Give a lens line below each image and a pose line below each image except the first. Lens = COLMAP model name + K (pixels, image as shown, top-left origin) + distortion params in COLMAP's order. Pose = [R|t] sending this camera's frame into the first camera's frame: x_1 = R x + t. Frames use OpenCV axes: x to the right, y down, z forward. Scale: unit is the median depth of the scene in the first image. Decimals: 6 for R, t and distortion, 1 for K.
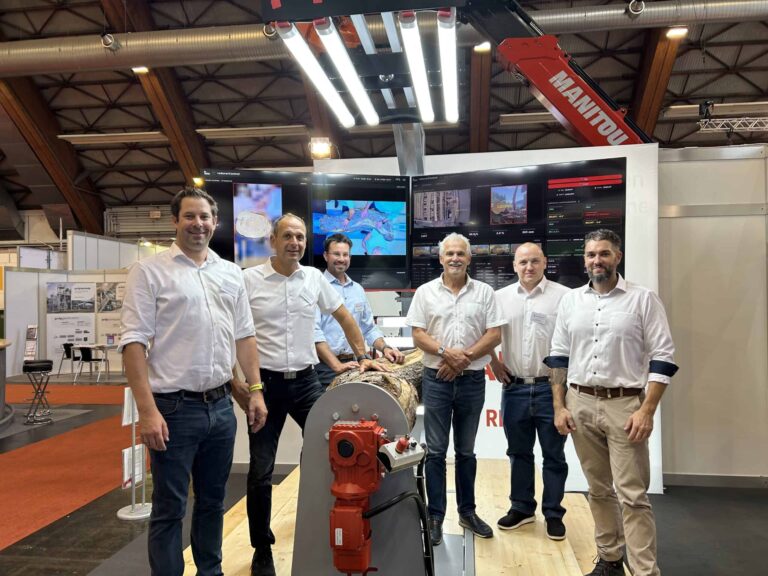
lens RADIAL K [[589.7, 0, 385.9], [0, 589.7, 288.9], [0, 0, 1]] dist [0.012513, -0.004964]
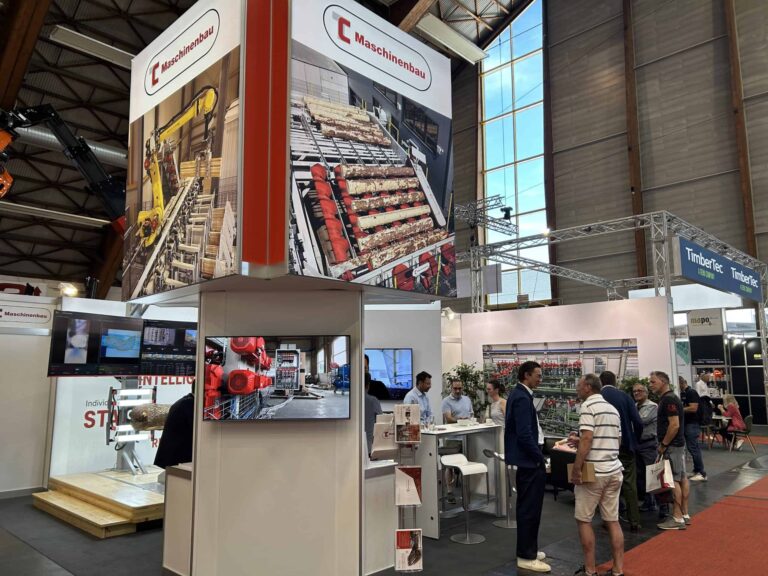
lens RADIAL K [[589.7, 0, 385.9], [0, 589.7, 292.7], [0, 0, 1]] dist [0.012513, -0.004964]
pose [[0.584941, 0.119077, 0.802287, -0.200012], [-0.019683, 0.990957, -0.132730, -0.004679], [-0.810837, 0.061848, 0.581995, -0.155425]]
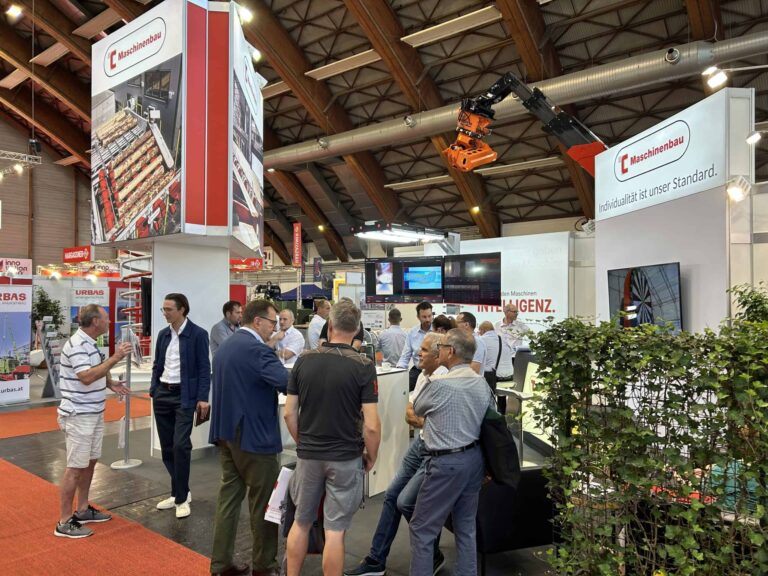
lens RADIAL K [[589.7, 0, 386.6], [0, 589.7, 286.5], [0, 0, 1]] dist [0.012513, -0.004964]
pose [[0.850019, -0.007303, -0.526702, 0.195565], [0.006195, 0.999973, -0.003867, -0.010366], [0.526716, 0.000024, 0.850041, -0.202288]]
